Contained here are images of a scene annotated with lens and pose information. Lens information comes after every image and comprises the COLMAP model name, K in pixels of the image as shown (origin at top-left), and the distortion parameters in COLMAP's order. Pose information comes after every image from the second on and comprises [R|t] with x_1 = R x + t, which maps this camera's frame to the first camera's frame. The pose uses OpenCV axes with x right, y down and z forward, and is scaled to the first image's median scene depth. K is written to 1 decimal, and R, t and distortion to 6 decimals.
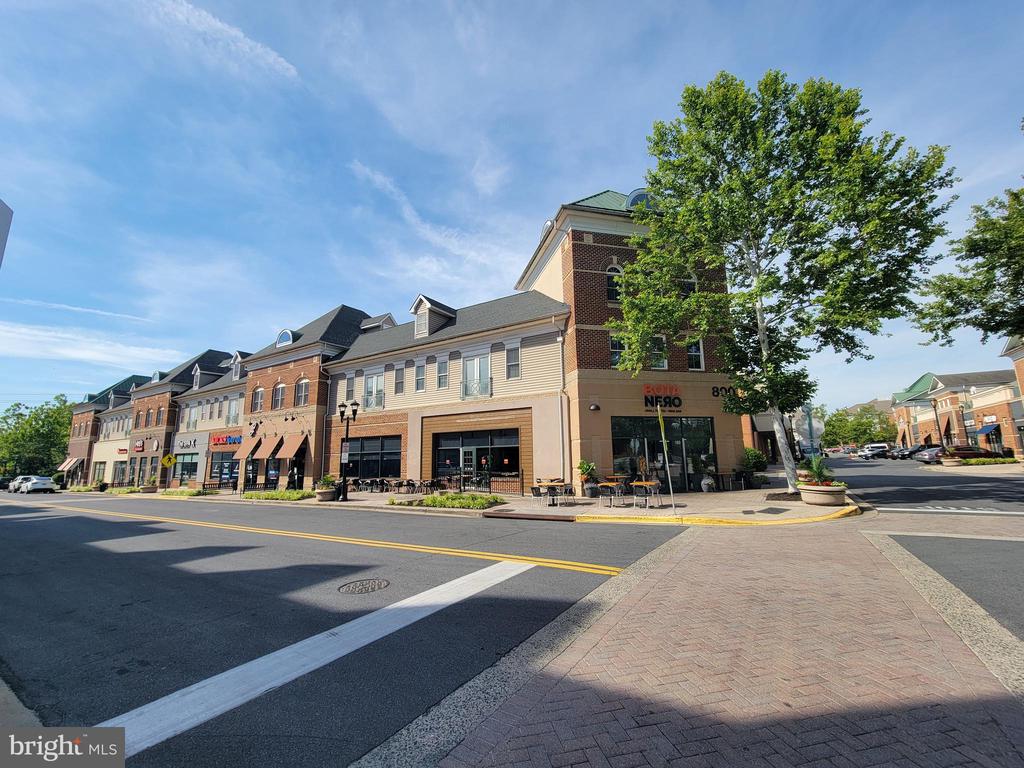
lens RADIAL K [[410.4, 0, 512.1], [0, 410.4, 387.2], [0, 0, 1]] dist [-0.004508, -0.000343]
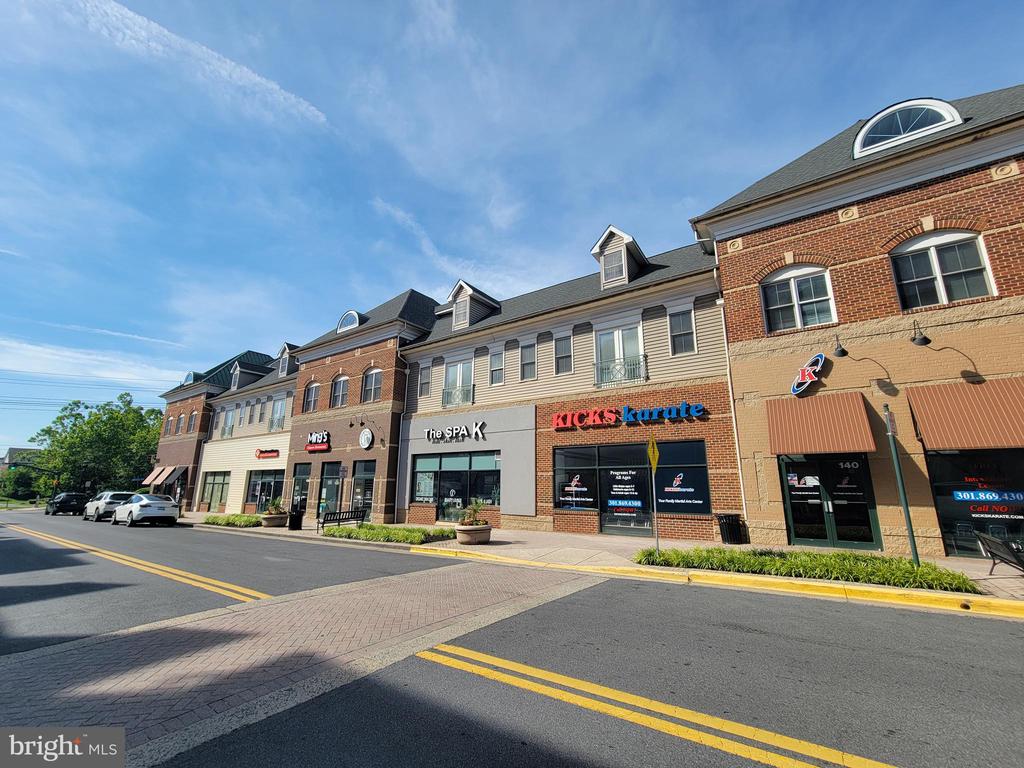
lens RADIAL K [[410.4, 0, 512.2], [0, 410.4, 391.7], [0, 0, 1]] dist [-0.004508, -0.000343]
pose [[0.998915, 0.013135, -0.044687, -0.565208], [-0.015441, 0.998546, -0.051648, 0.091045], [0.043944, 0.052282, 0.997665, 0.408903]]
